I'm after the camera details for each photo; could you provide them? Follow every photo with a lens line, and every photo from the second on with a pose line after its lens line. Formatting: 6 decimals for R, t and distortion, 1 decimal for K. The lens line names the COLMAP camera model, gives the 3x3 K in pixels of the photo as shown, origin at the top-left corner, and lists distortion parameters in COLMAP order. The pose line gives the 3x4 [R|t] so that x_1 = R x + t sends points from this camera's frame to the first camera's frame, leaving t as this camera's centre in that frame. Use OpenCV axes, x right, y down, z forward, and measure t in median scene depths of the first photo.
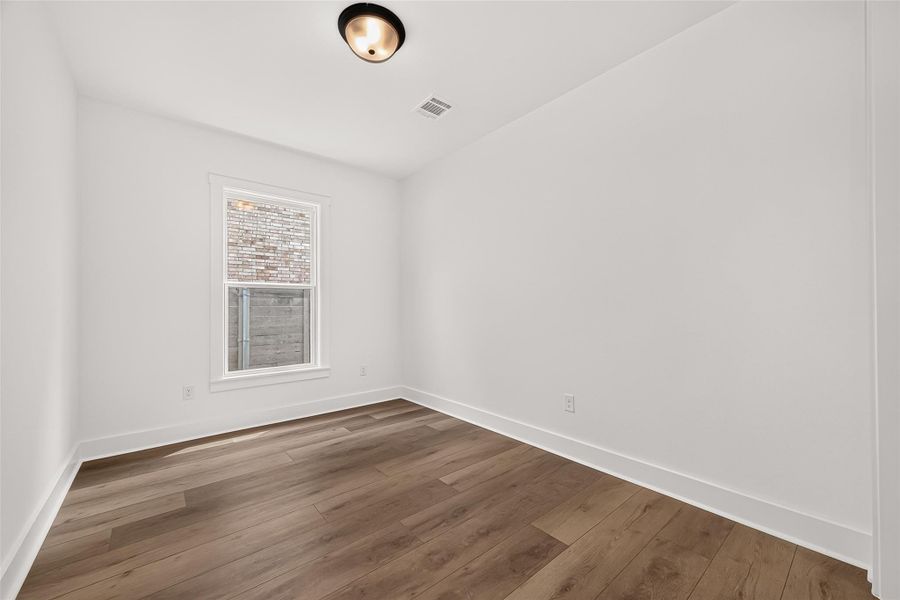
lens RADIAL K [[354.5, 0, 449.9], [0, 354.5, 305.2], [0, 0, 1]] dist [0.009843, 0.000129]
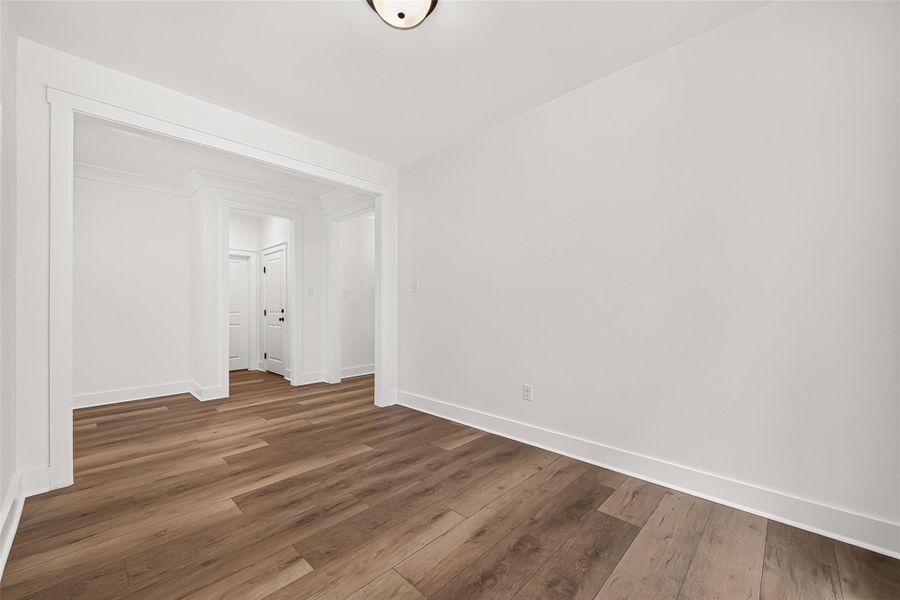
lens RADIAL K [[354.5, 0, 449.9], [0, 354.5, 305.2], [0, 0, 1]] dist [0.009843, 0.000129]
pose [[-0.993801, 0.008037, -0.110879, -0.263331], [0.009728, 0.999844, -0.014720, 0.022167], [0.110744, -0.015707, -0.993725, 2.087789]]
